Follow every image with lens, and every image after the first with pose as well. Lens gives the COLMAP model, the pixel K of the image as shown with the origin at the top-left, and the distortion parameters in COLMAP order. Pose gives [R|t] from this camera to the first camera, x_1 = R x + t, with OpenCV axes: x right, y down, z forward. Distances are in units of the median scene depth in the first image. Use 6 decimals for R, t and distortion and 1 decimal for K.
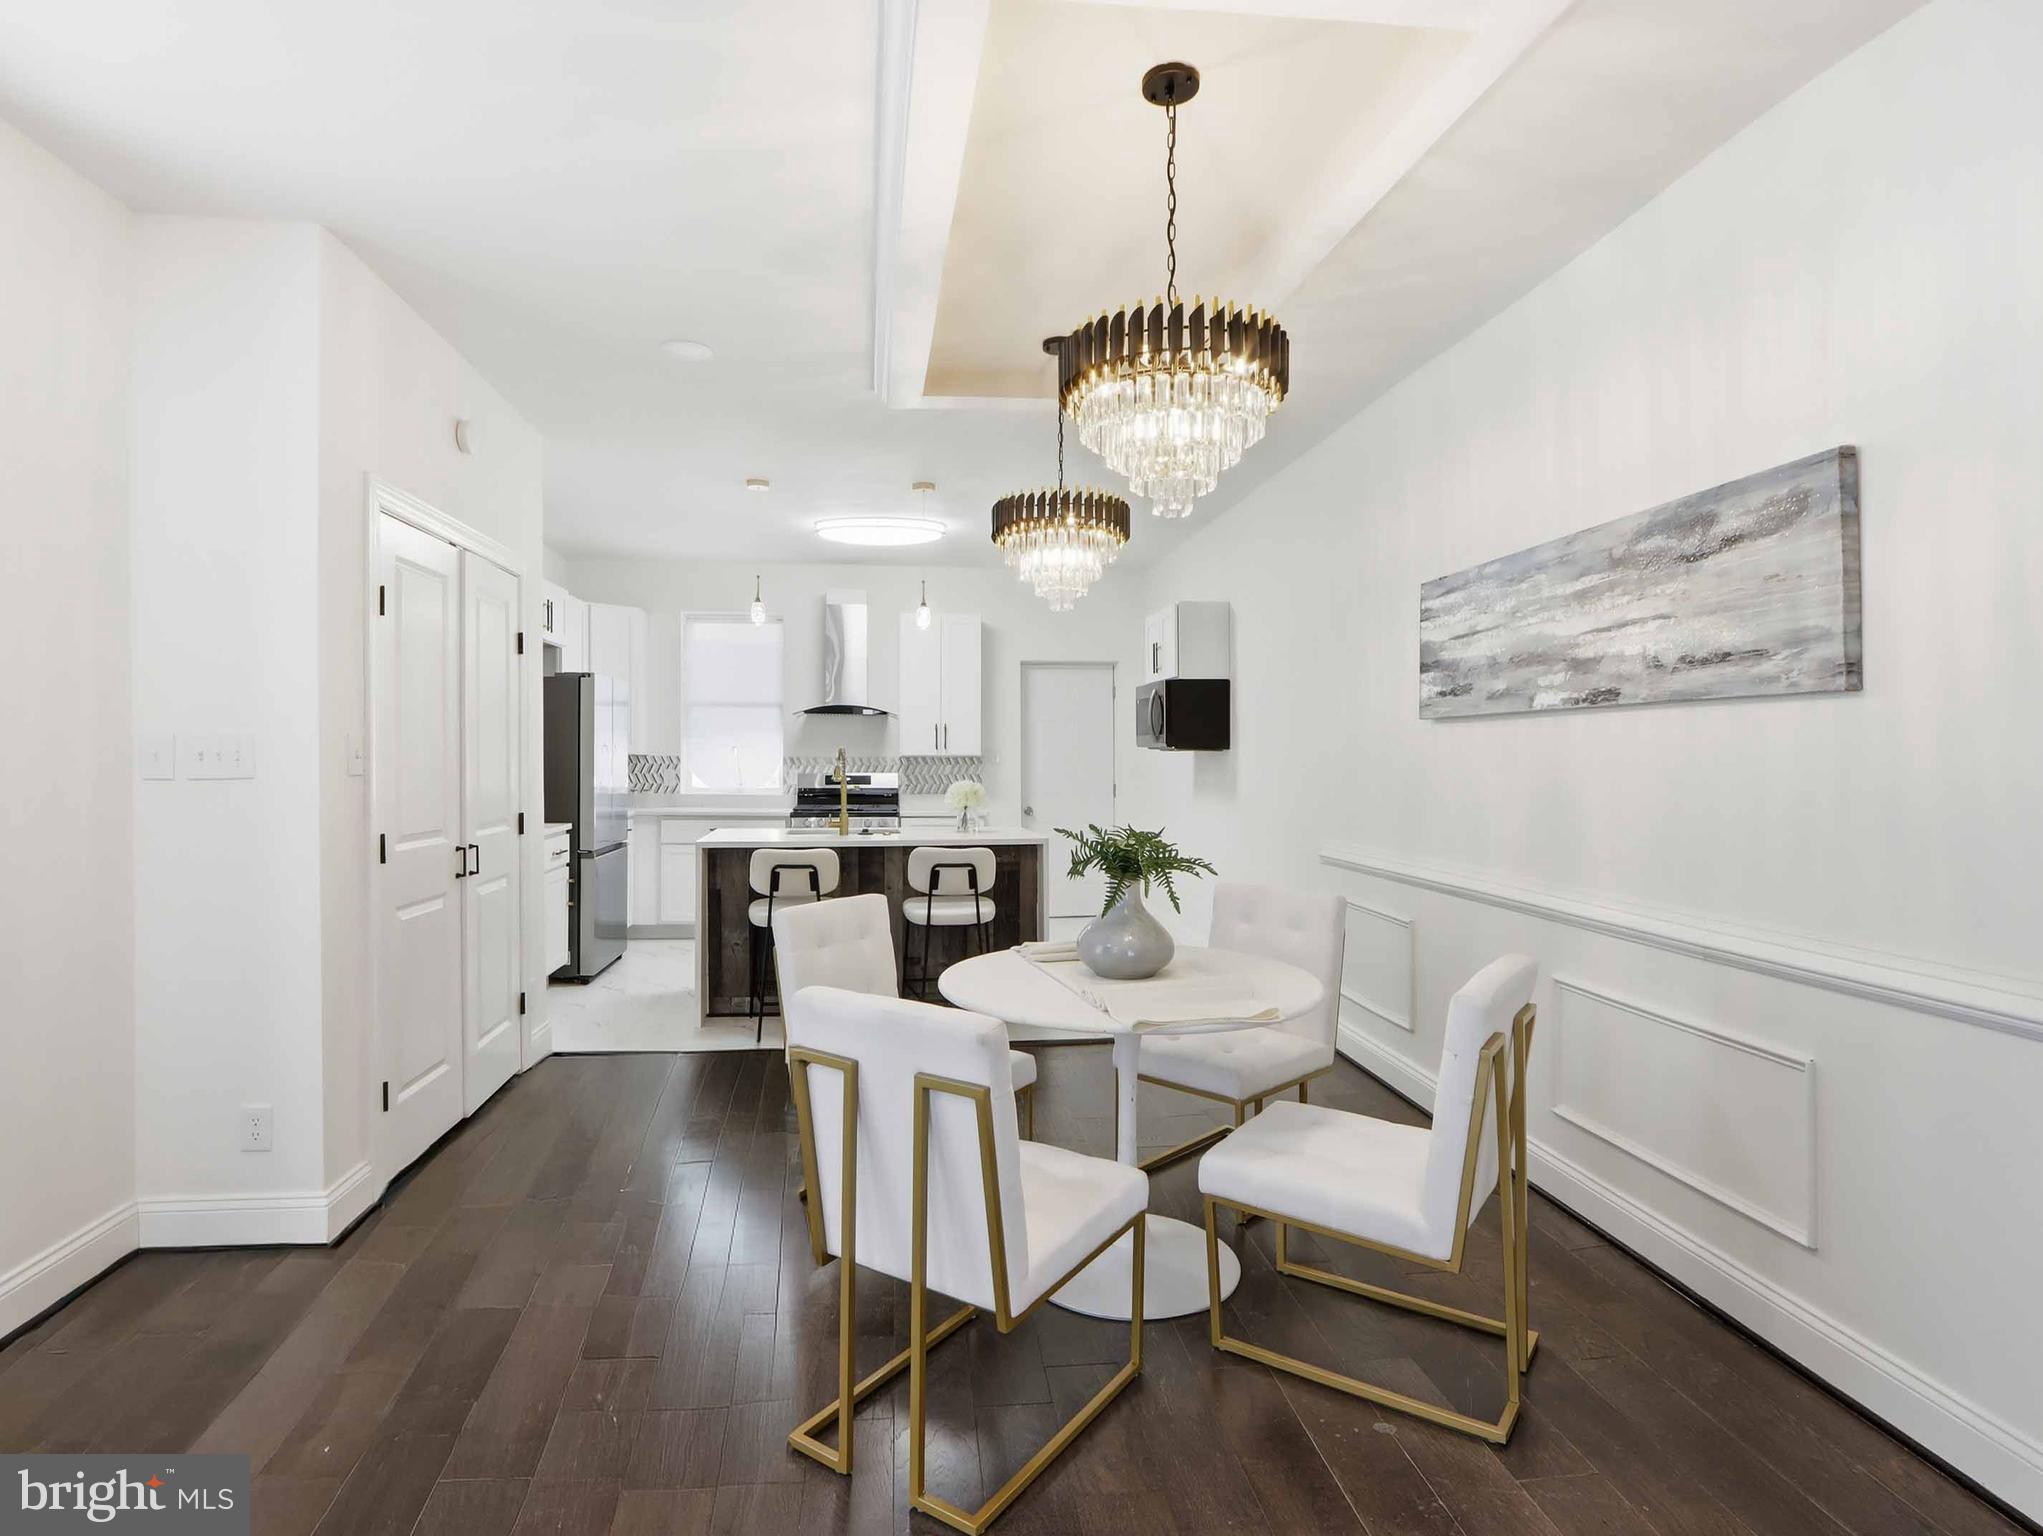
lens RADIAL K [[1090.7, 0, 1011.6], [0, 1090.7, 753.5], [0, 0, 1]] dist [-0.019030, 0.000413]
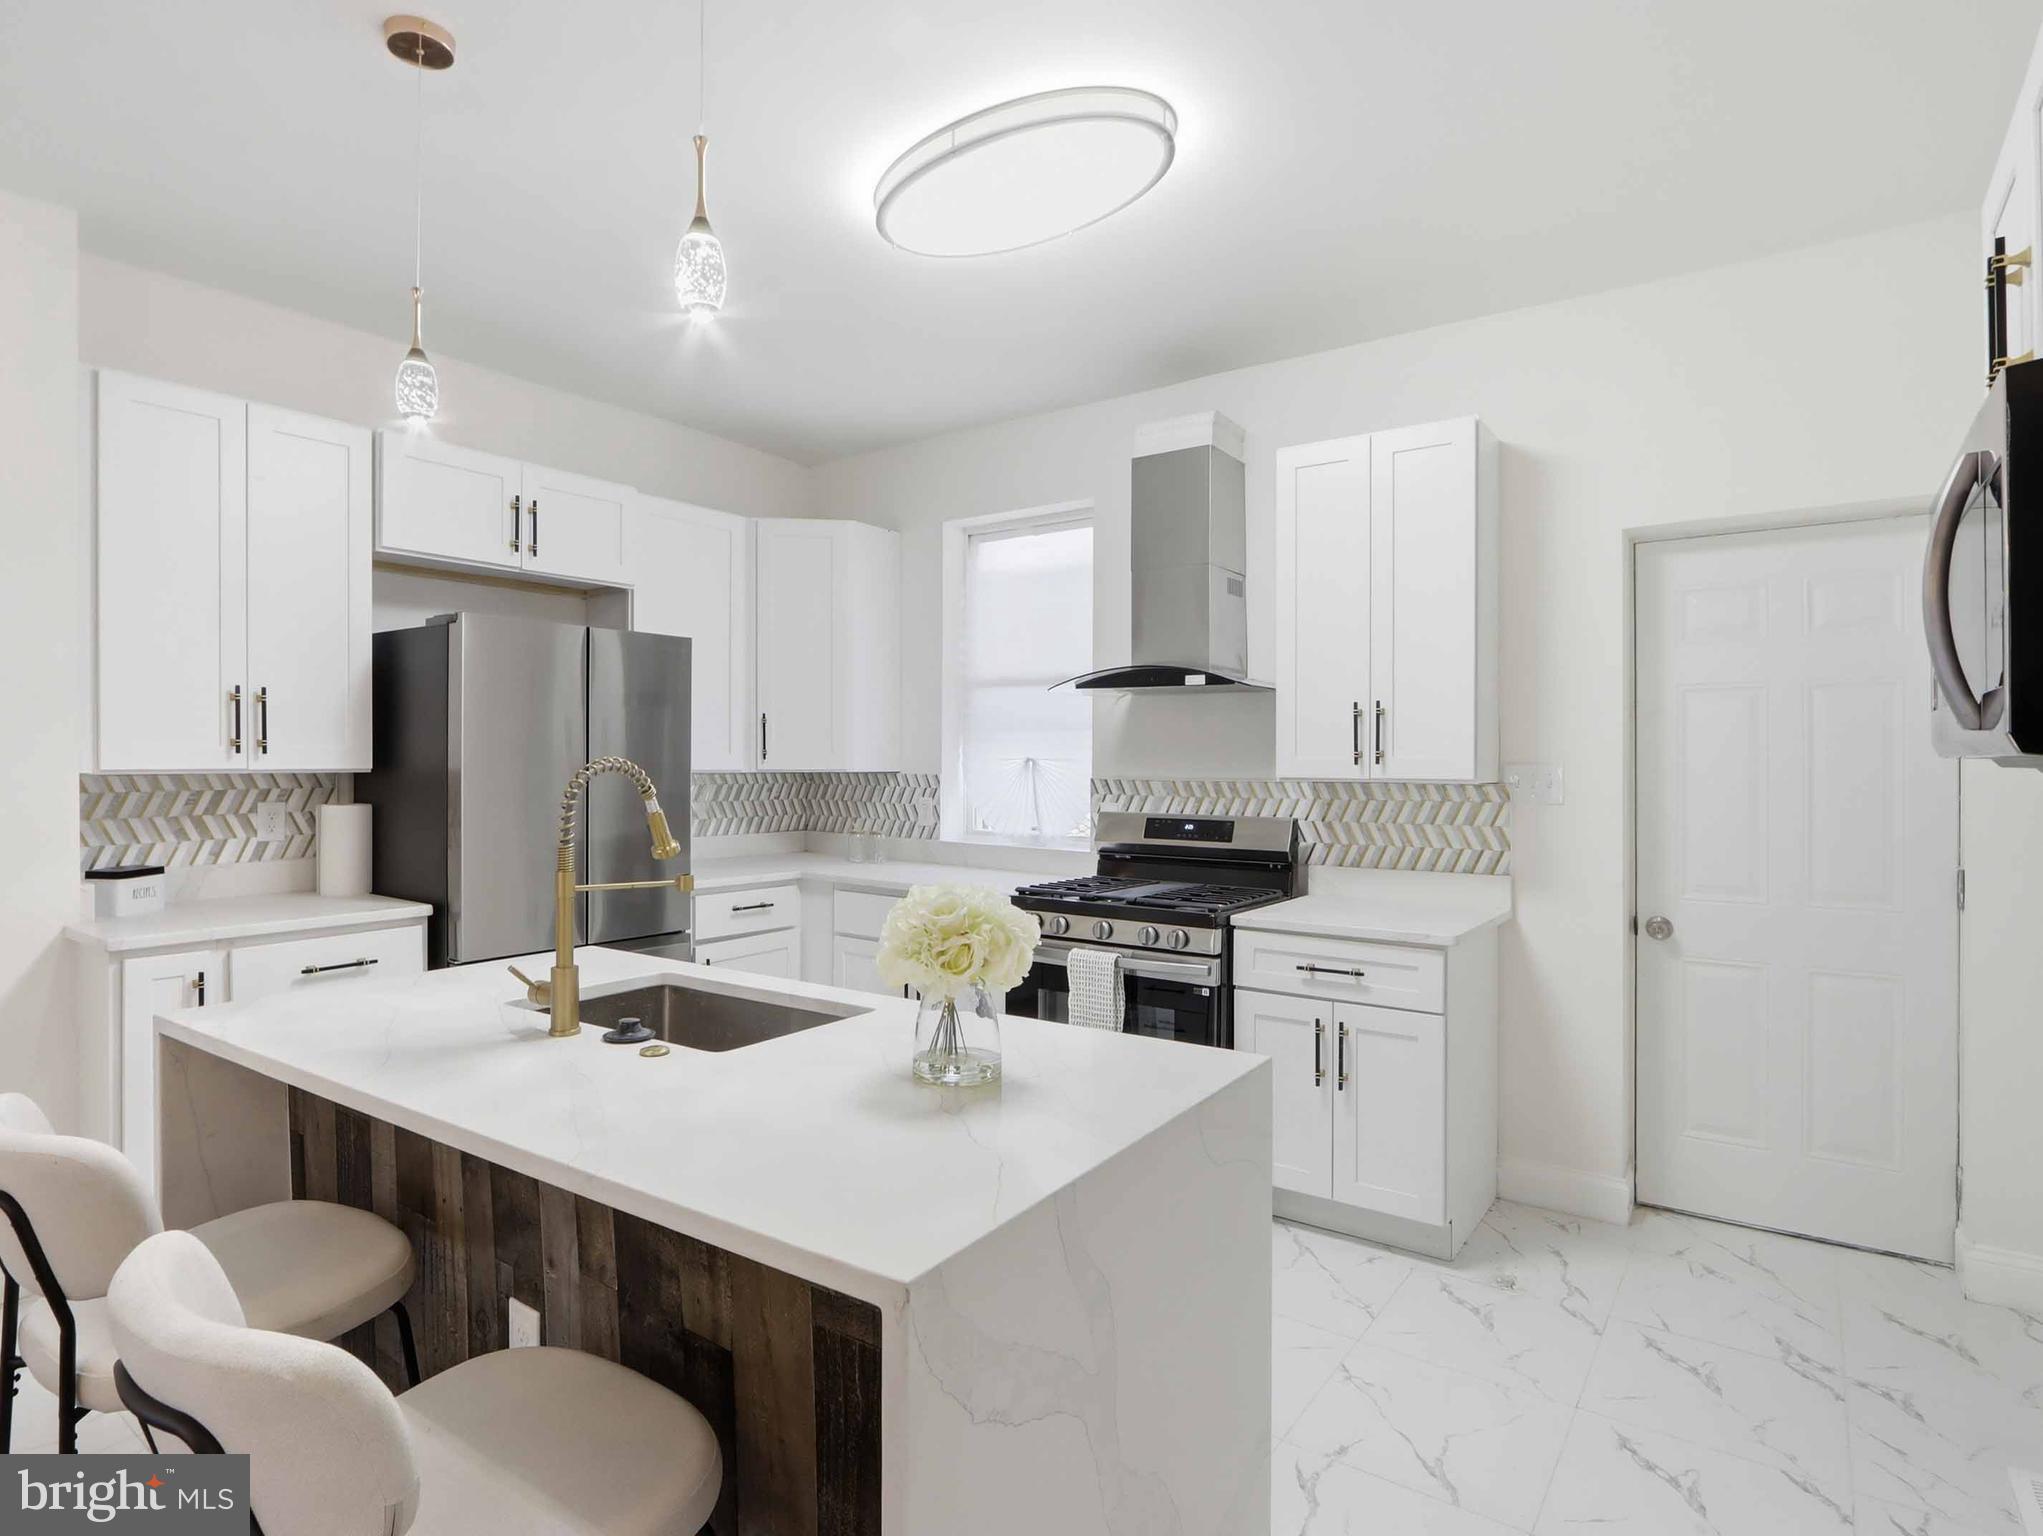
lens RADIAL K [[1090.7, 0, 1011.6], [0, 1090.7, 753.5], [0, 0, 1]] dist [-0.019030, 0.000413]
pose [[0.739404, -0.002254, -0.673258, 0.139913], [-0.004249, 0.999959, -0.008014, -0.005528], [0.673248, 0.008787, 0.739364, 0.782633]]
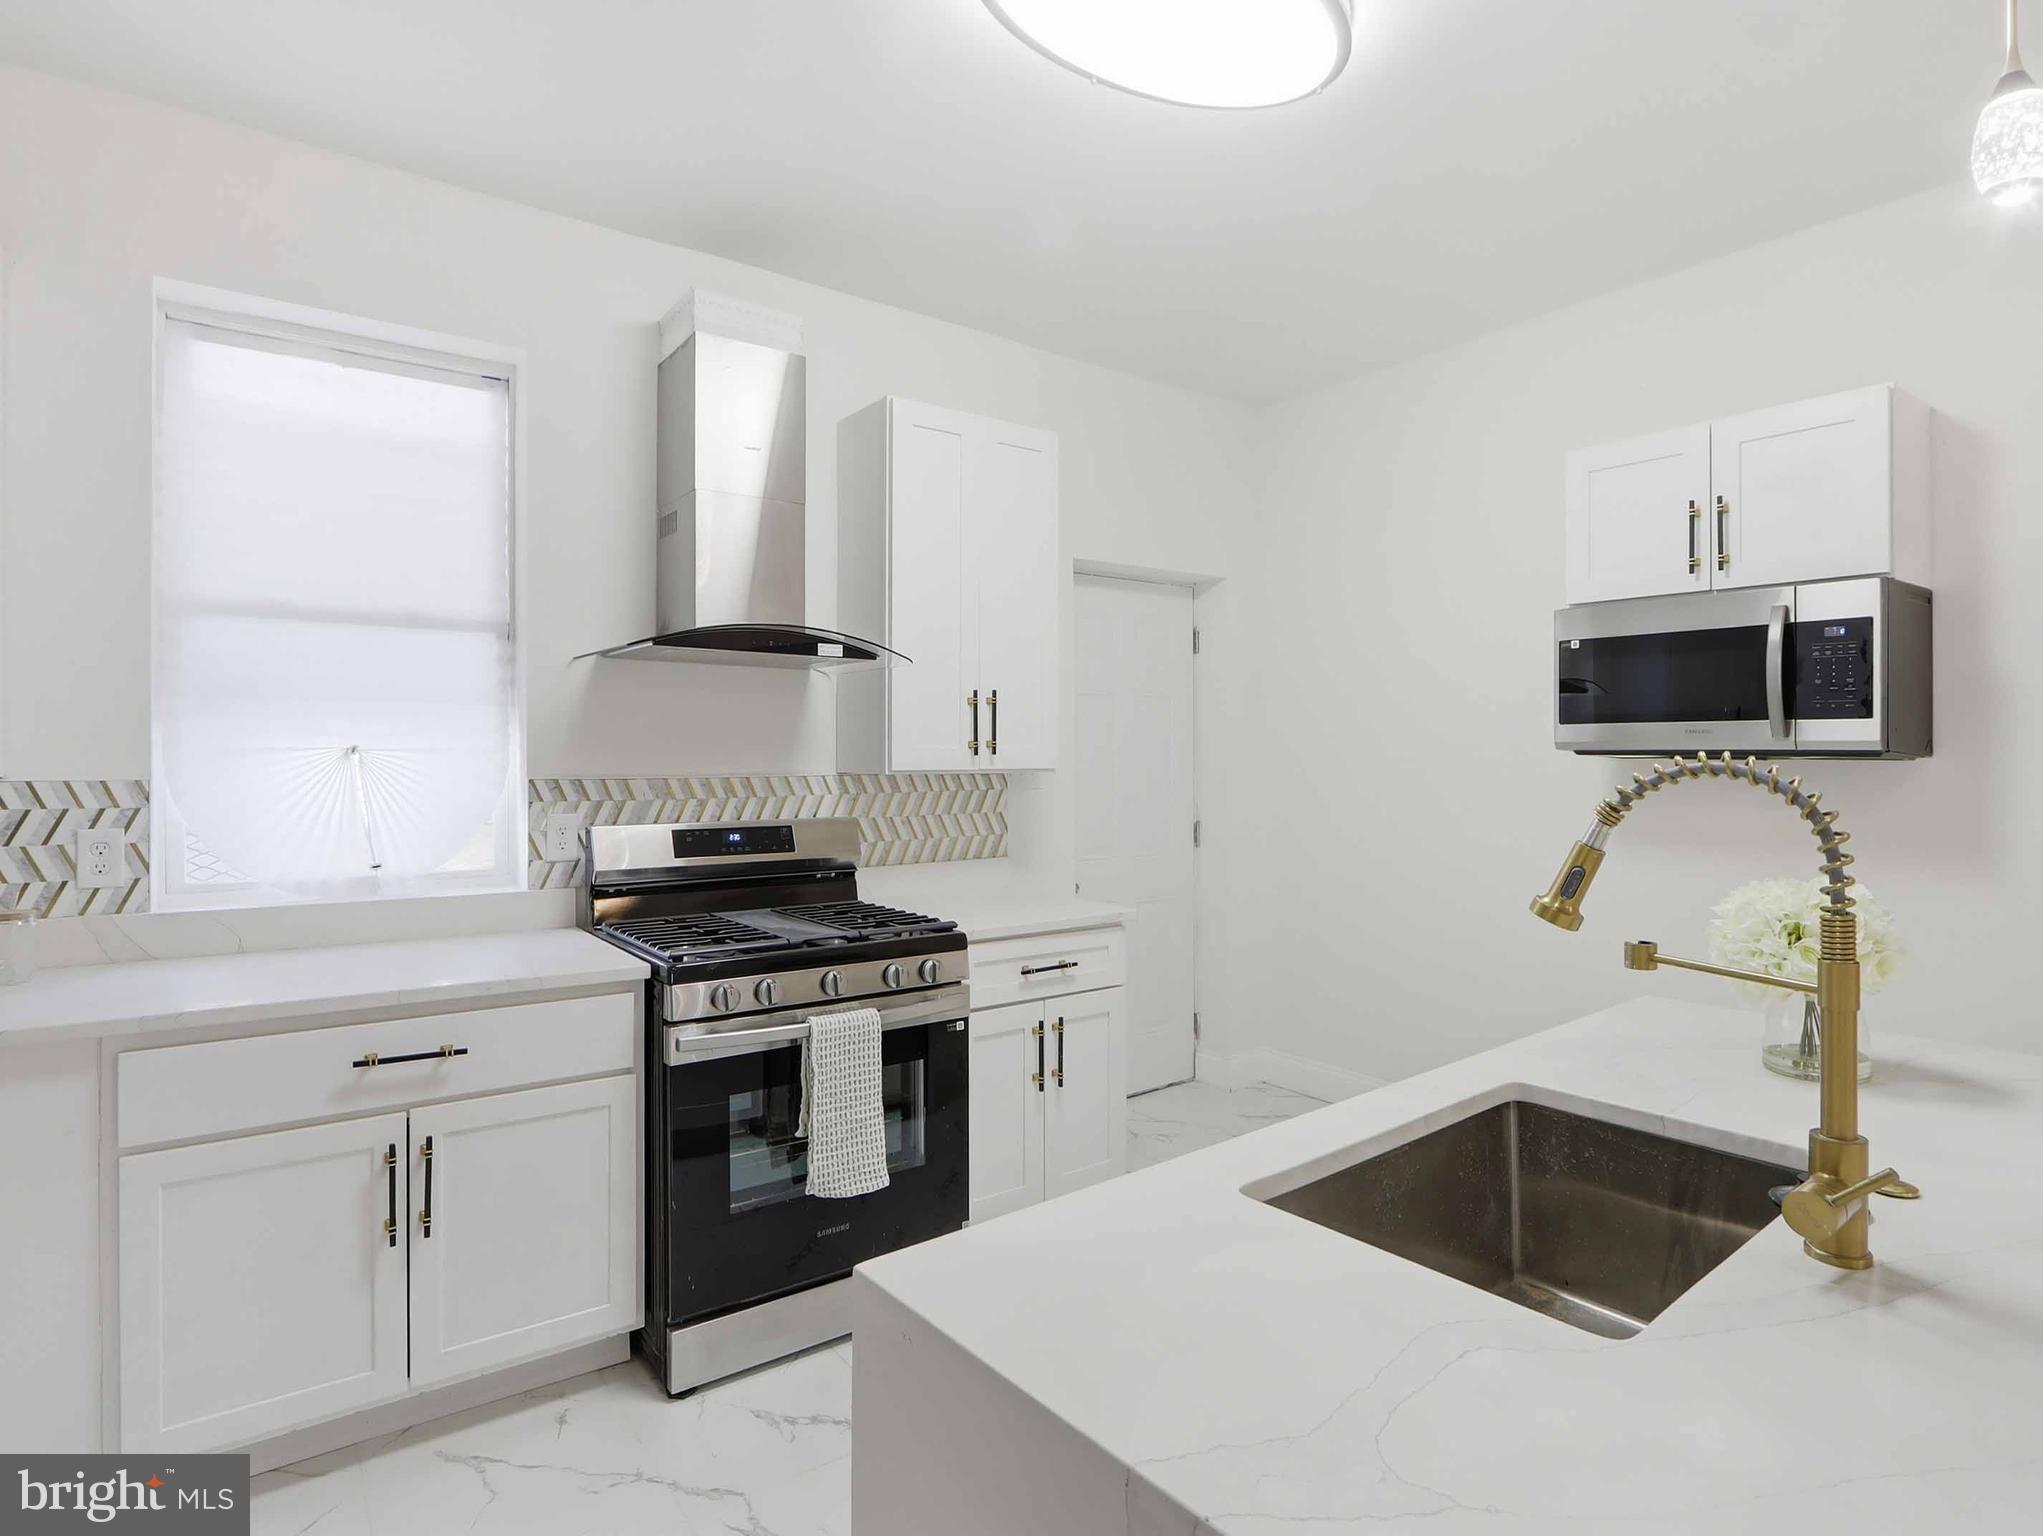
lens RADIAL K [[1083.1, 0, 1001.7], [0, 1083.1, 739.5], [0, 0, 1]] dist [-0.013936, -0.000424]
pose [[0.869080, 0.005869, 0.494636, -0.324330], [0.000715, 0.999914, -0.013120, -0.005760], [-0.494671, 0.011756, 0.869001, 0.839545]]
